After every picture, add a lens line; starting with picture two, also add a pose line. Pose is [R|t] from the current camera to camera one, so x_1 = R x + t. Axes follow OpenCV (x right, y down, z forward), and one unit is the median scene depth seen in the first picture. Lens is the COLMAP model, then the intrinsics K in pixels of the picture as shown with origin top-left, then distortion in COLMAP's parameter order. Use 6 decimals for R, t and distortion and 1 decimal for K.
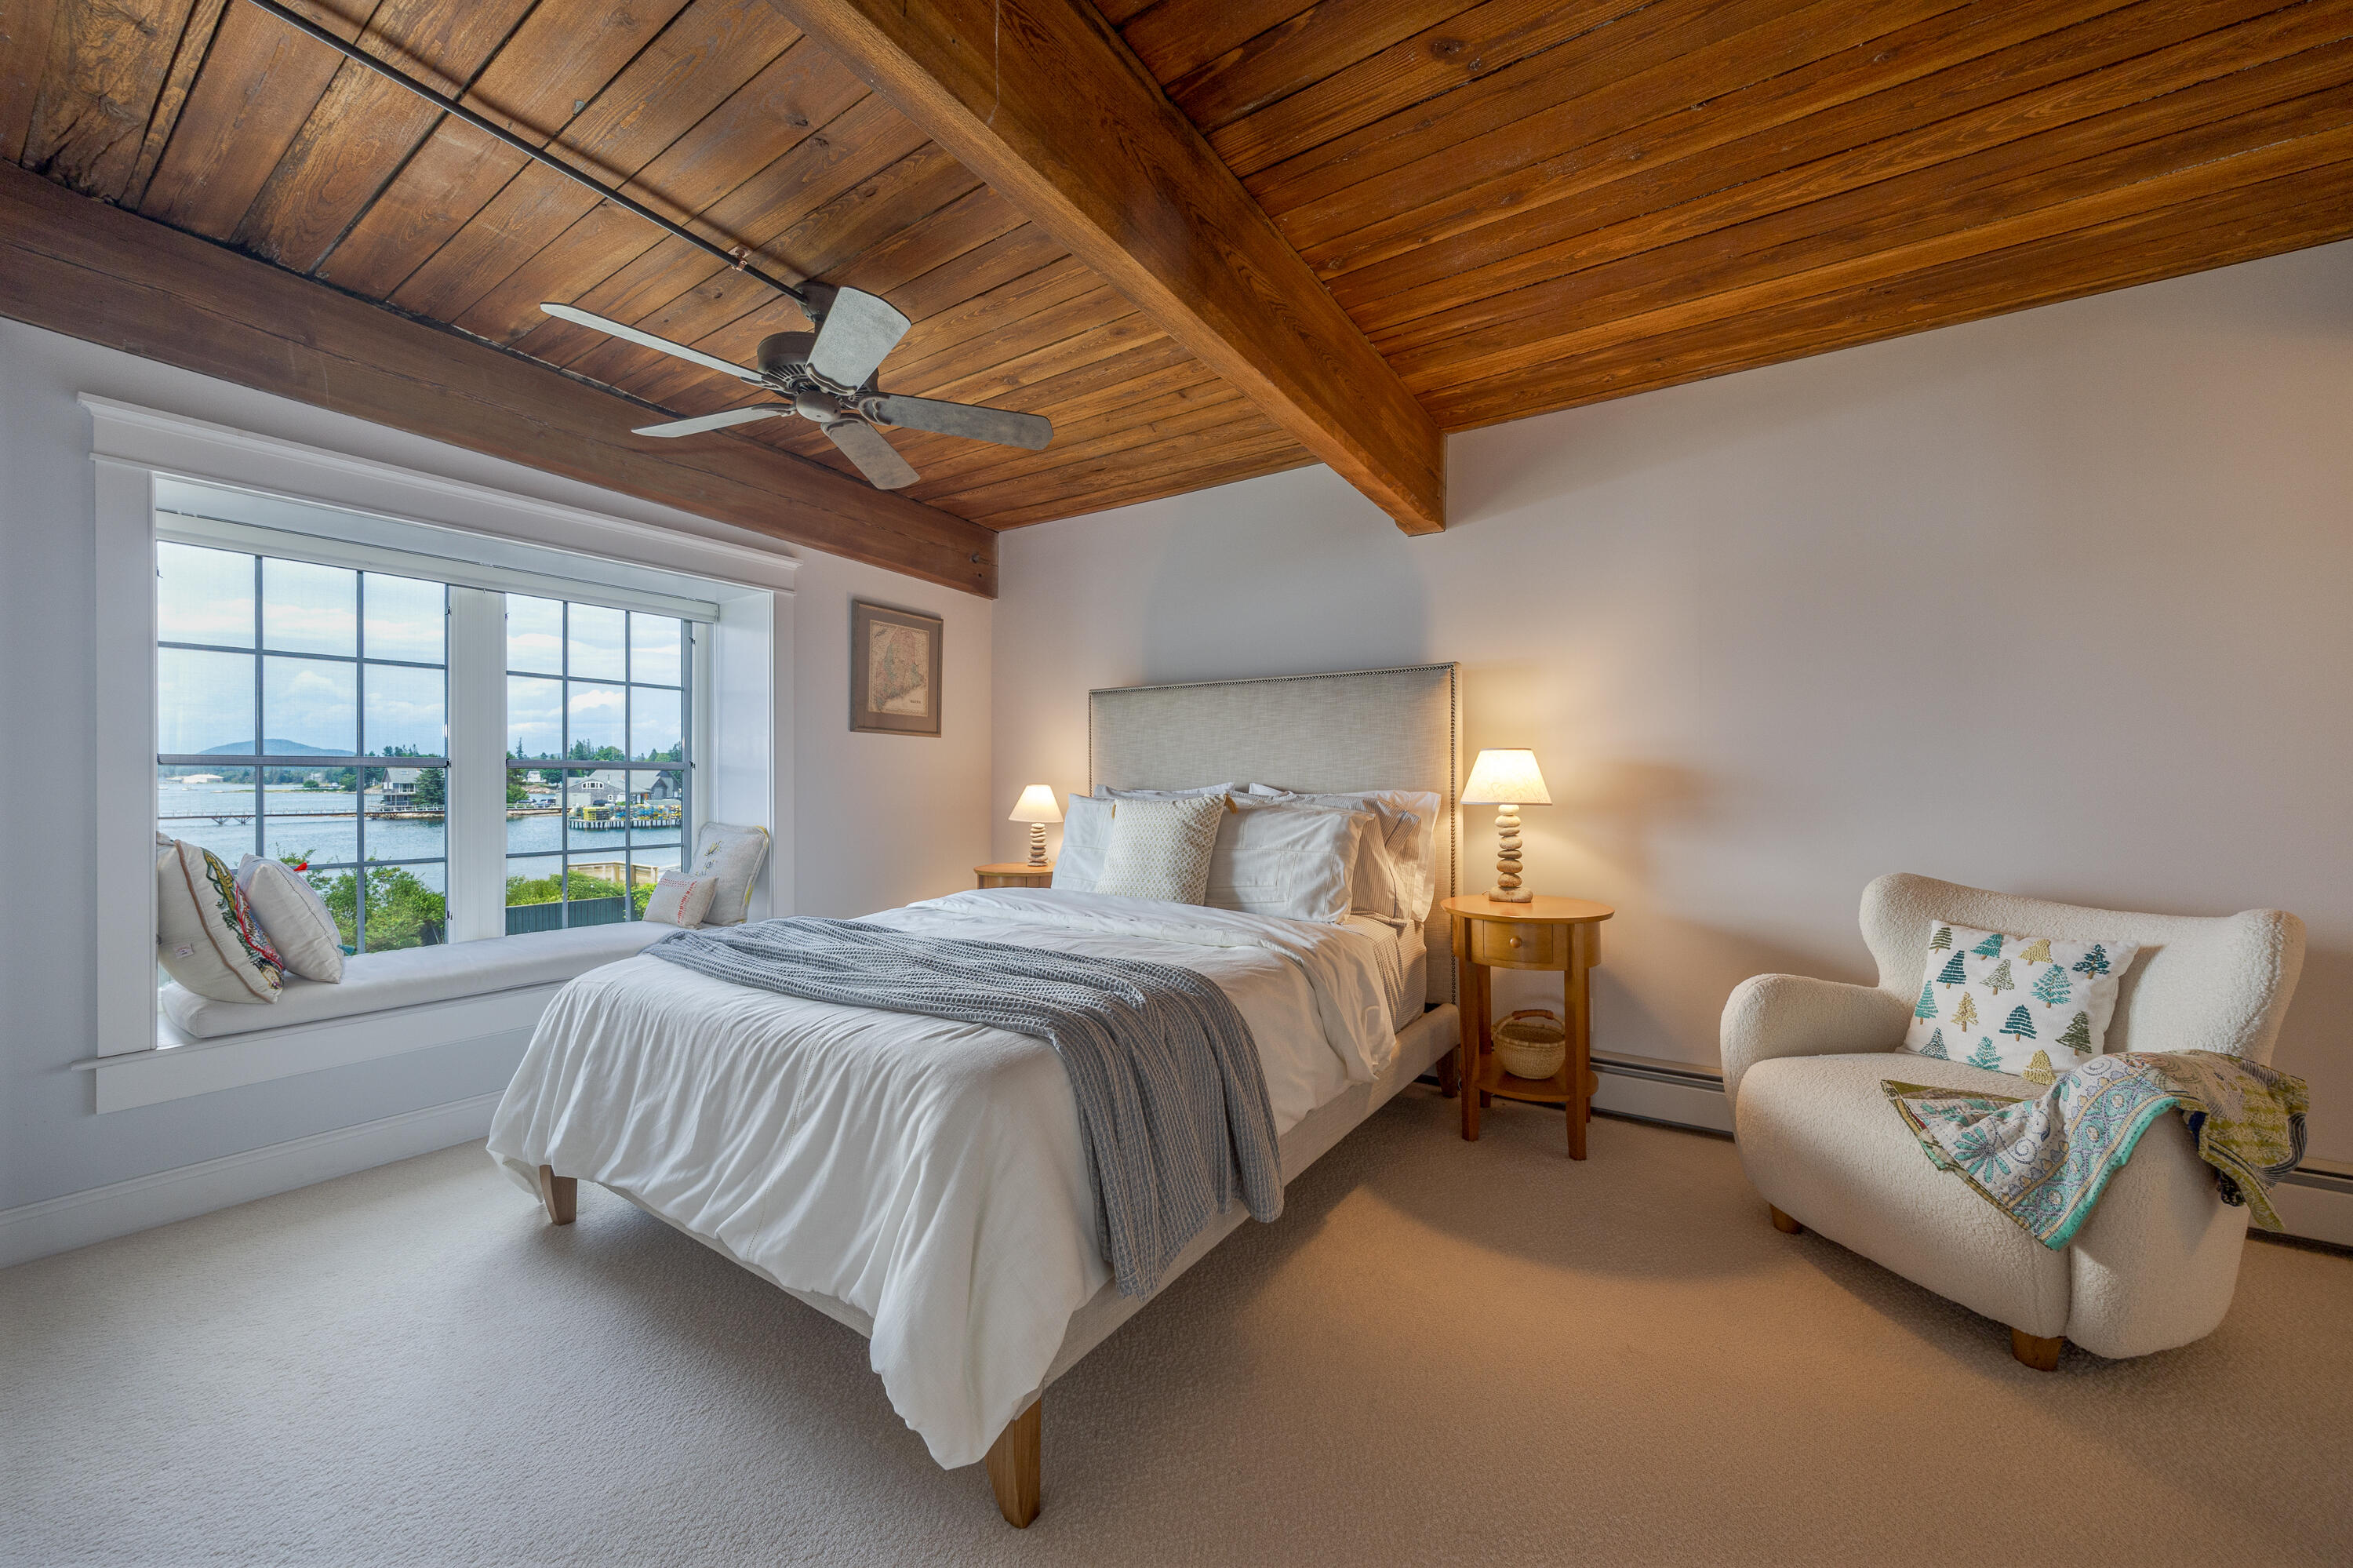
lens RADIAL K [[842.0, 0, 1176.5], [0, 842.0, 784.0], [0, 0, 1]] dist [-0.001515, -0.000121]
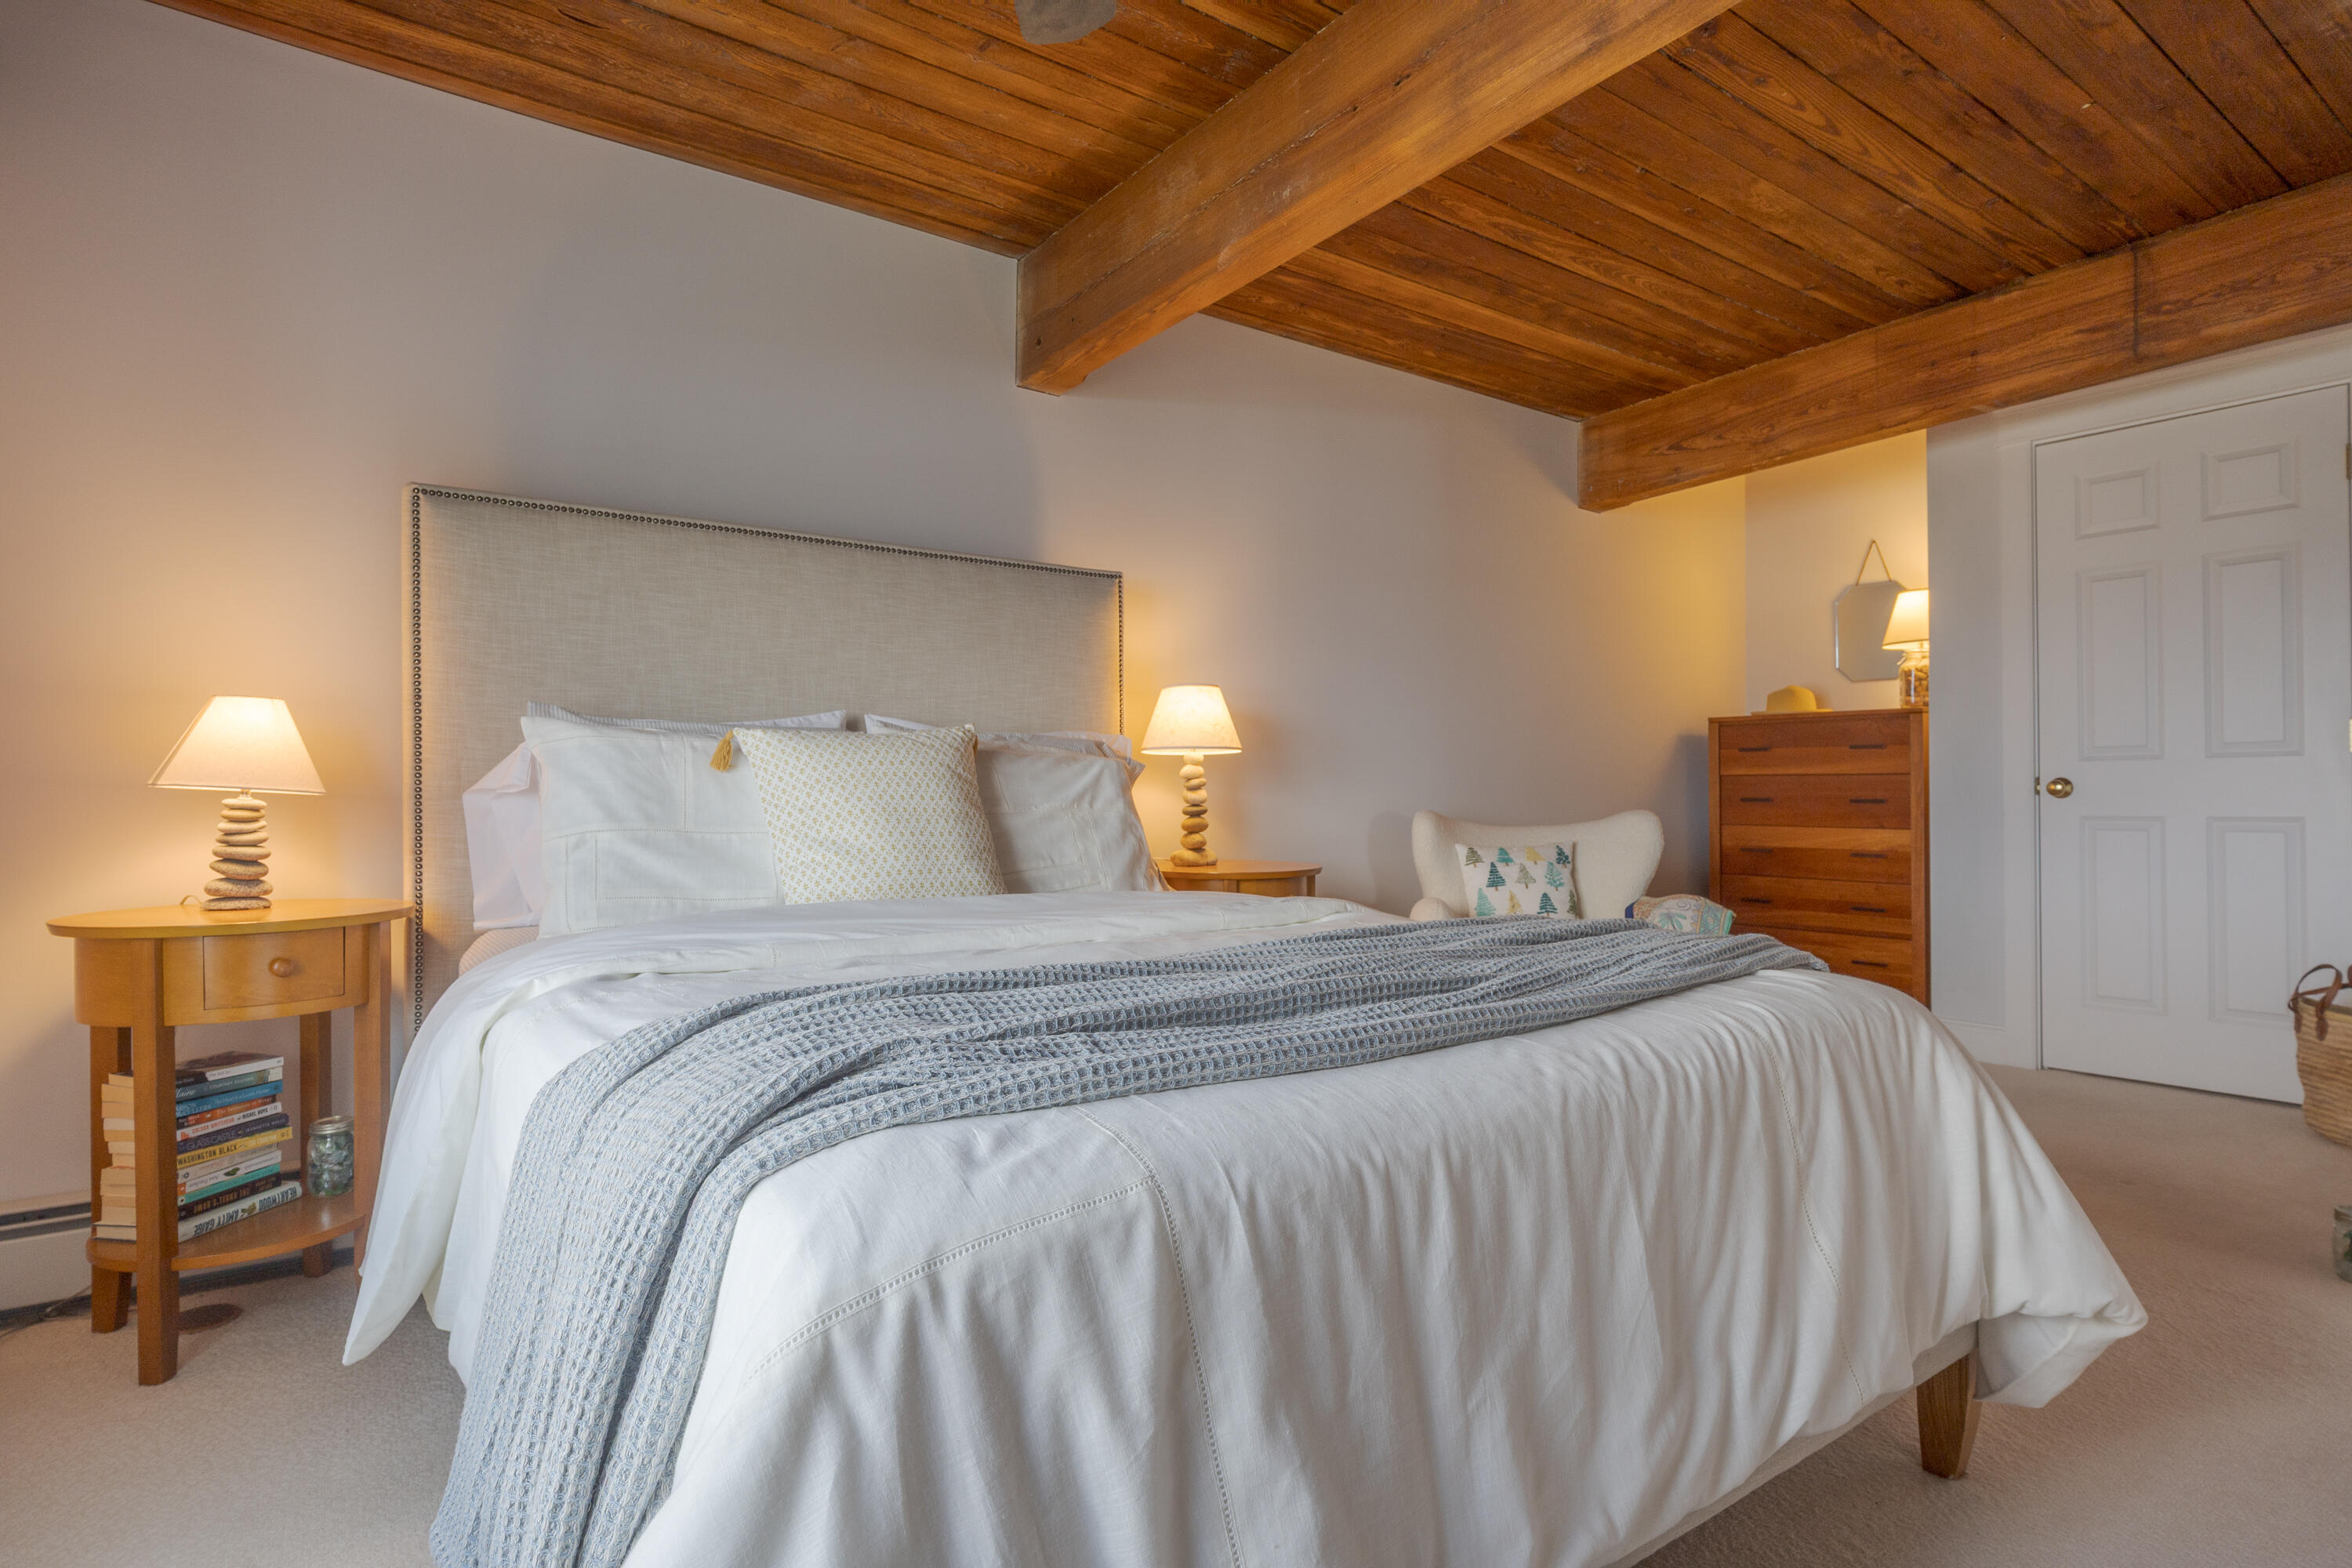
lens RADIAL K [[1214.7, 0, 1176.0], [0, 1214.7, 784.0], [0, 0, 1]] dist [0.000885, -0.000382]
pose [[0.359399, 0.006094, 0.933164, -0.746282], [0.003371, 0.999964, -0.007829, 0.065856], [-0.933178, 0.005960, 0.359366, 0.573685]]
